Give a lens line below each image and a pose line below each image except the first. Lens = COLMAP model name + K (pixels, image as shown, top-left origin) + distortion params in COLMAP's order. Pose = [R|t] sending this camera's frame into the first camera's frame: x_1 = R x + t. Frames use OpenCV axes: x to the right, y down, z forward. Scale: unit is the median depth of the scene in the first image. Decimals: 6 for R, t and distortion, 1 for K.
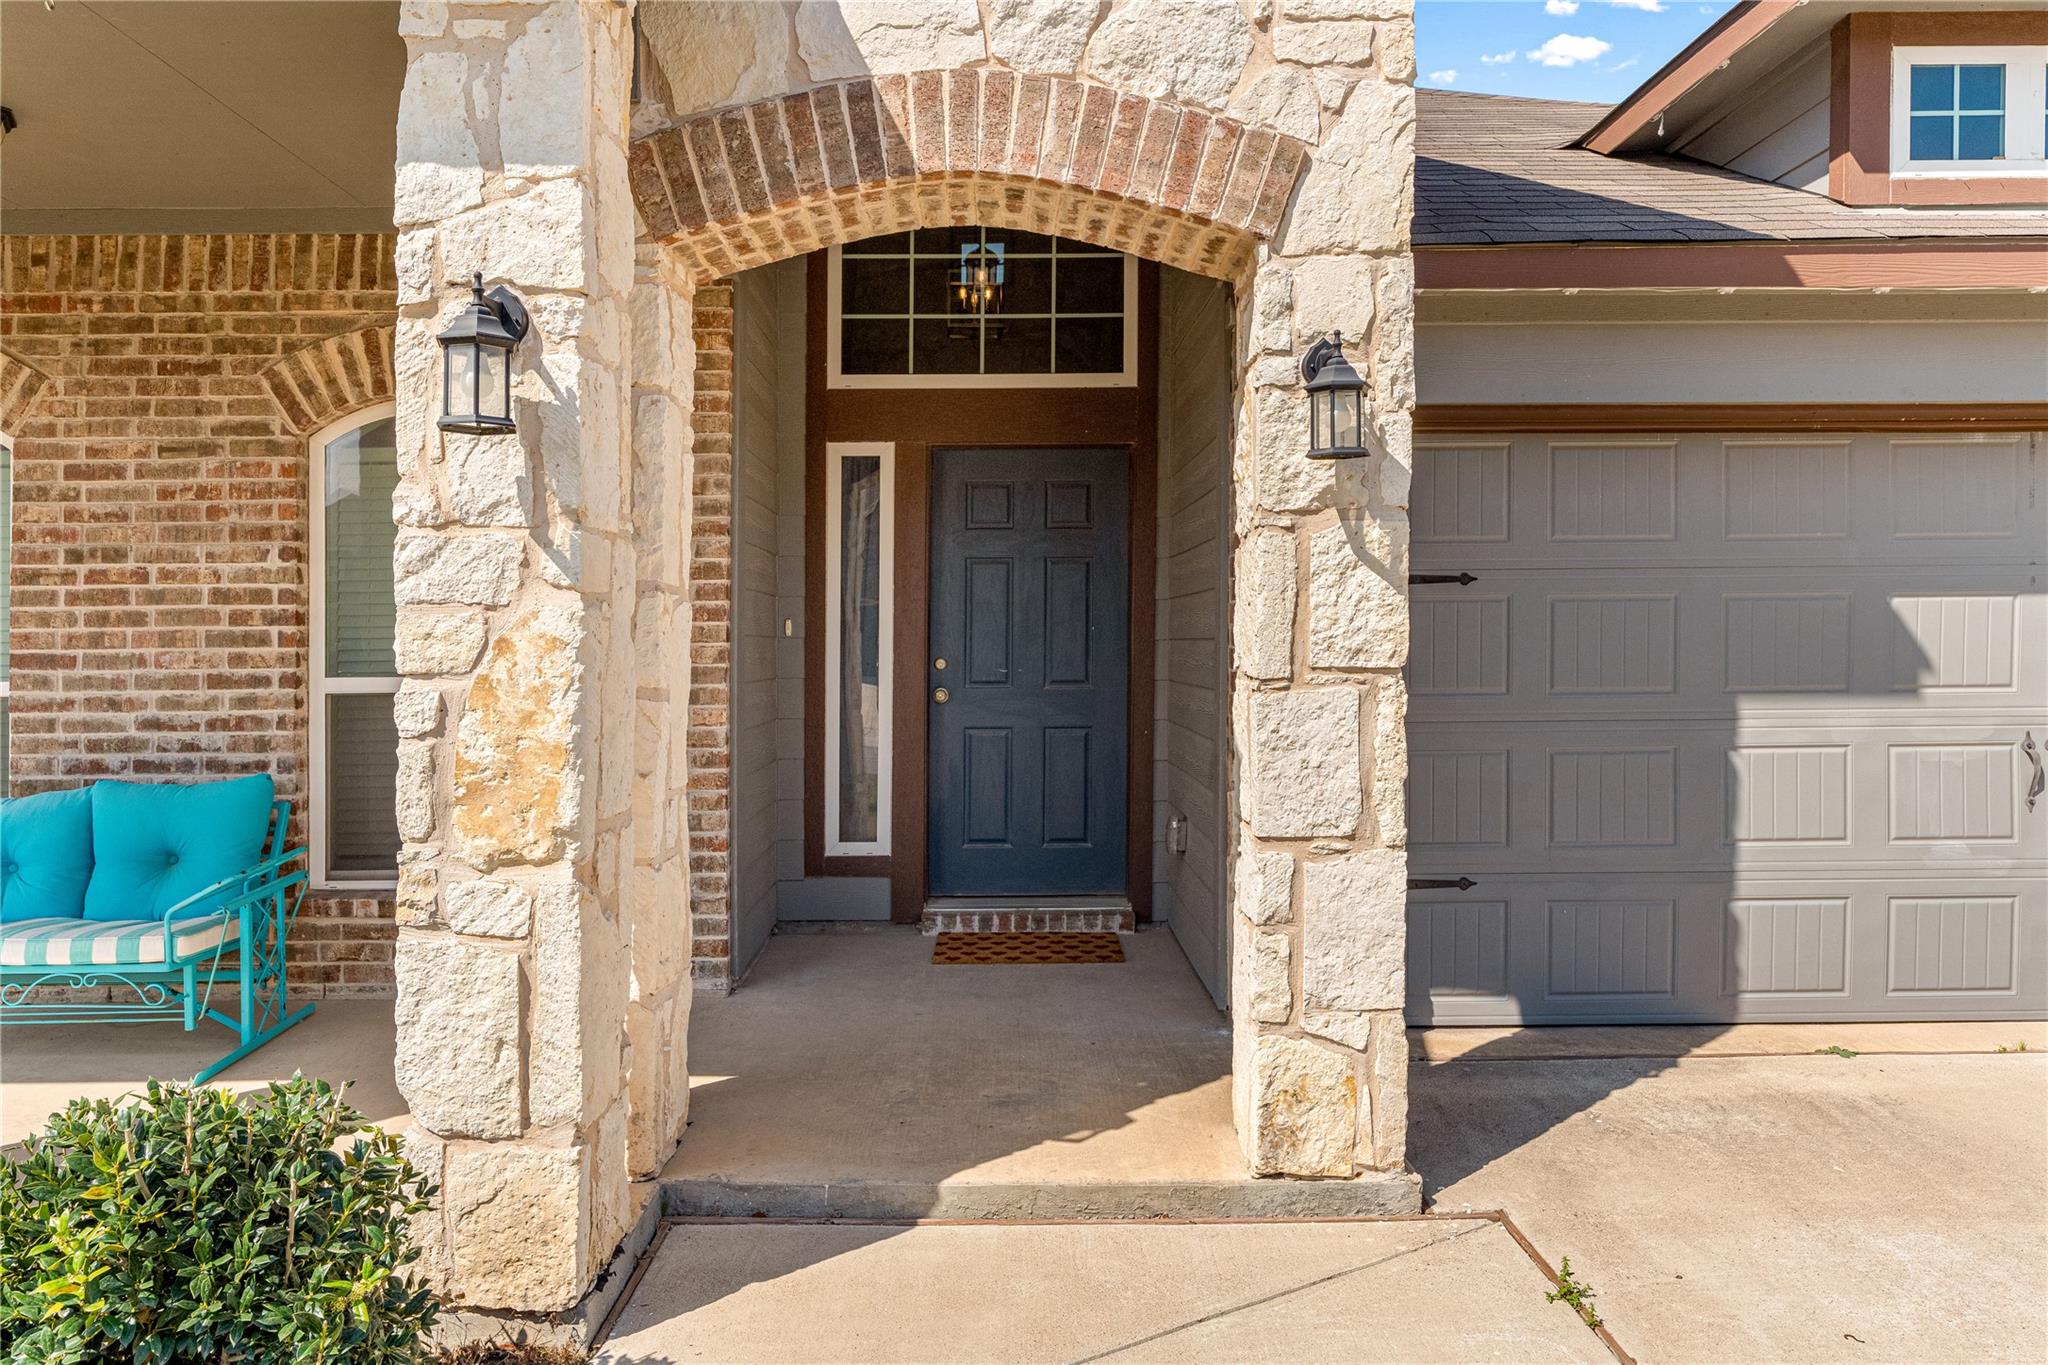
lens RADIAL K [[1395.5, 0, 1019.7], [0, 1395.5, 664.3], [0, 0, 1]] dist [-0.006528, -0.000117]
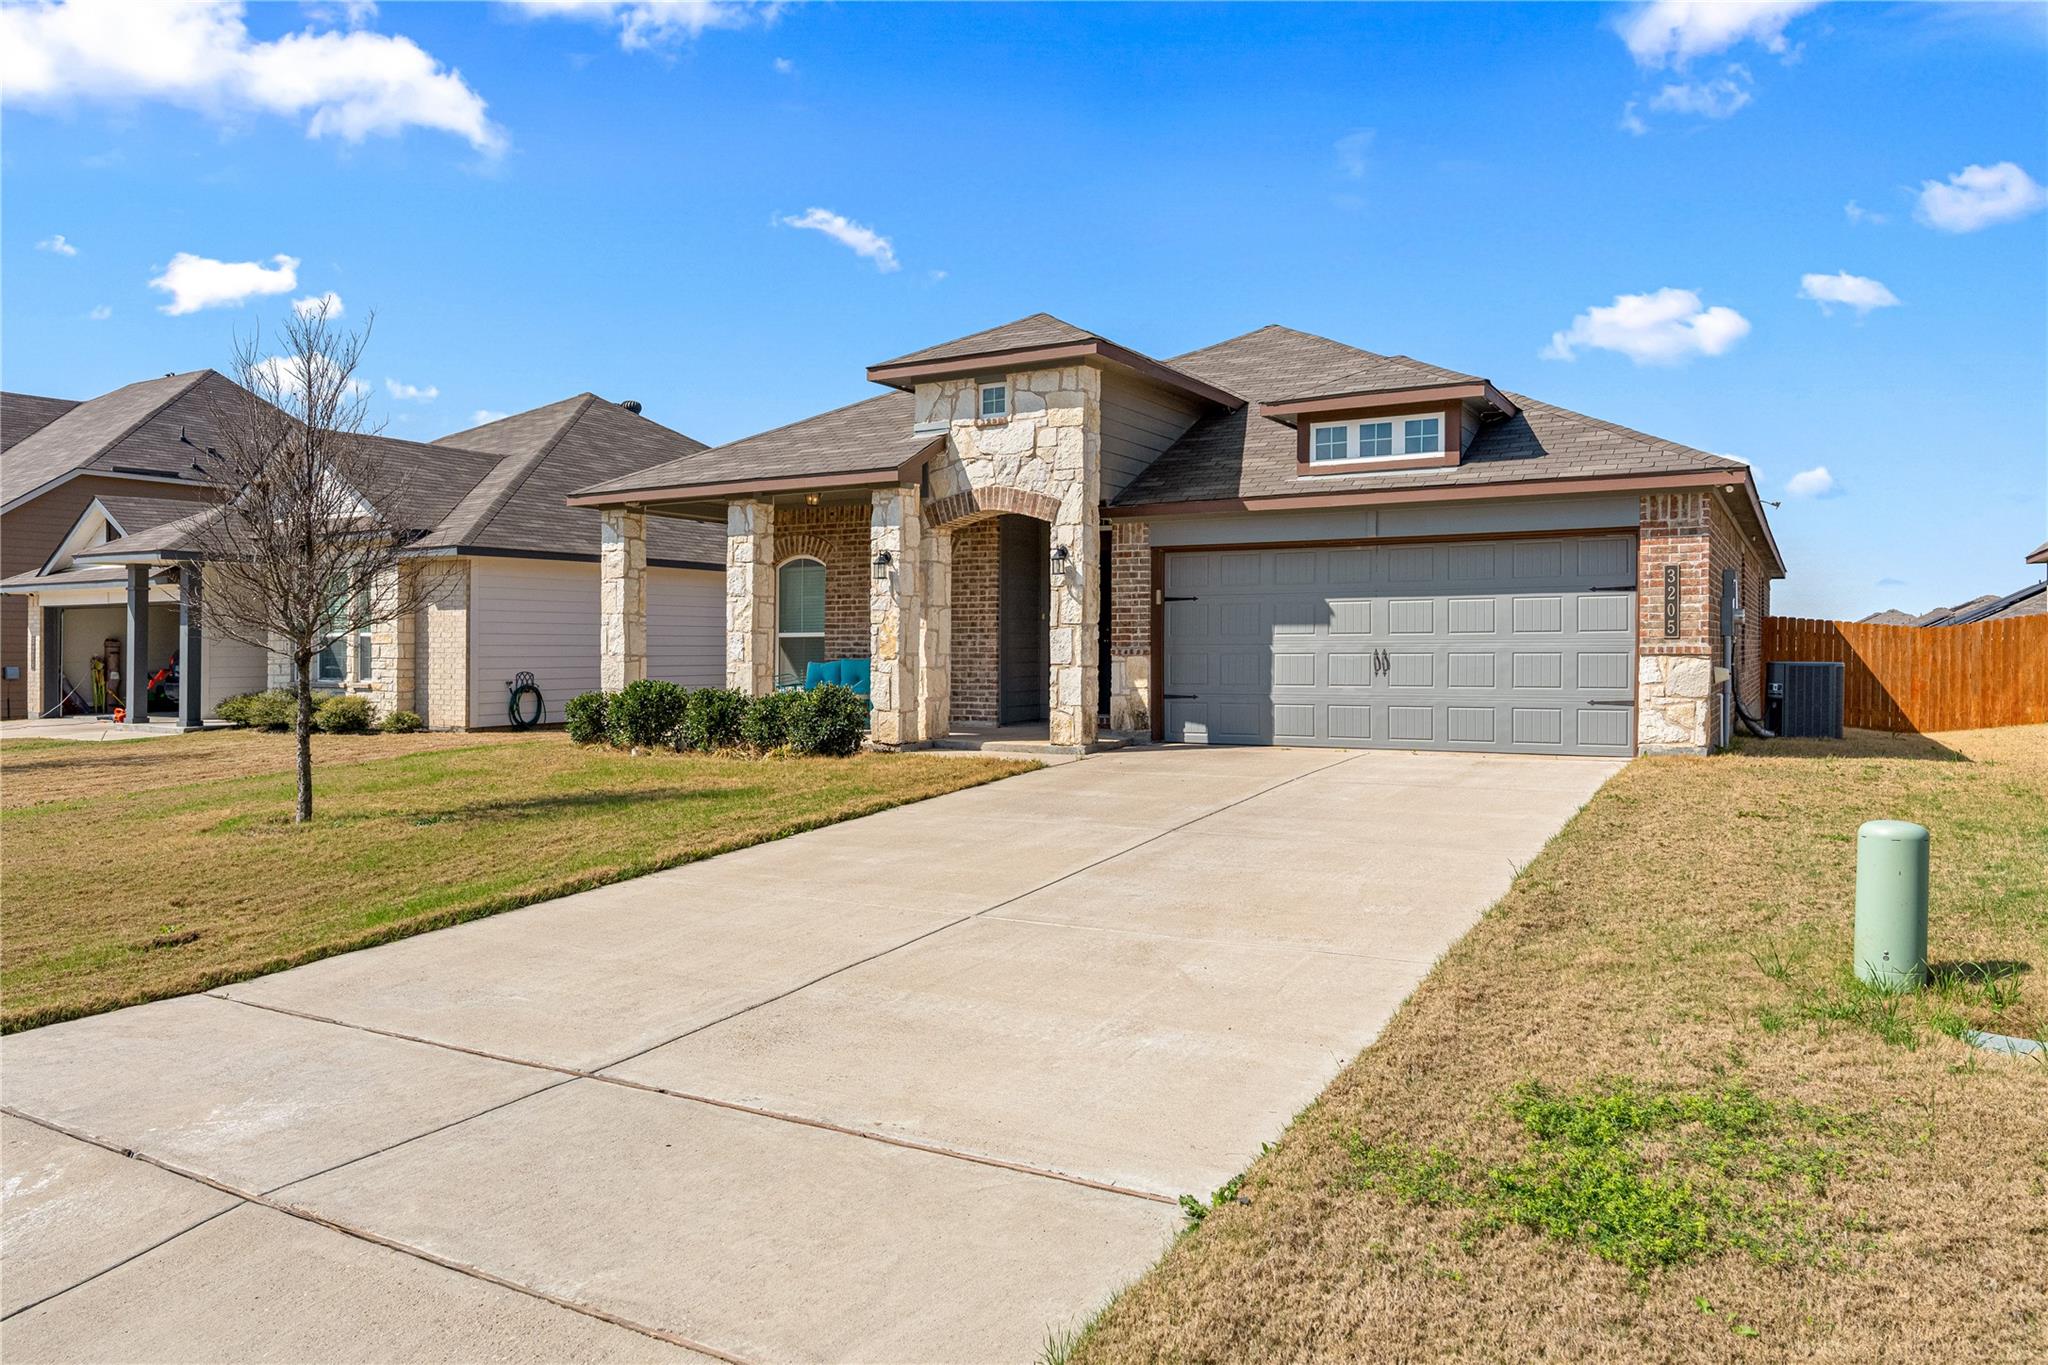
lens RADIAL K [[1395.5, 0, 1023.6], [0, 1395.5, 676.3], [0, 0, 1]] dist [-0.006528, -0.000117]
pose [[0.863907, 0.015108, -0.503425, 2.266768], [-0.010434, 0.999872, 0.012102, 0.114473], [0.503544, -0.005202, 0.863954, -2.737917]]
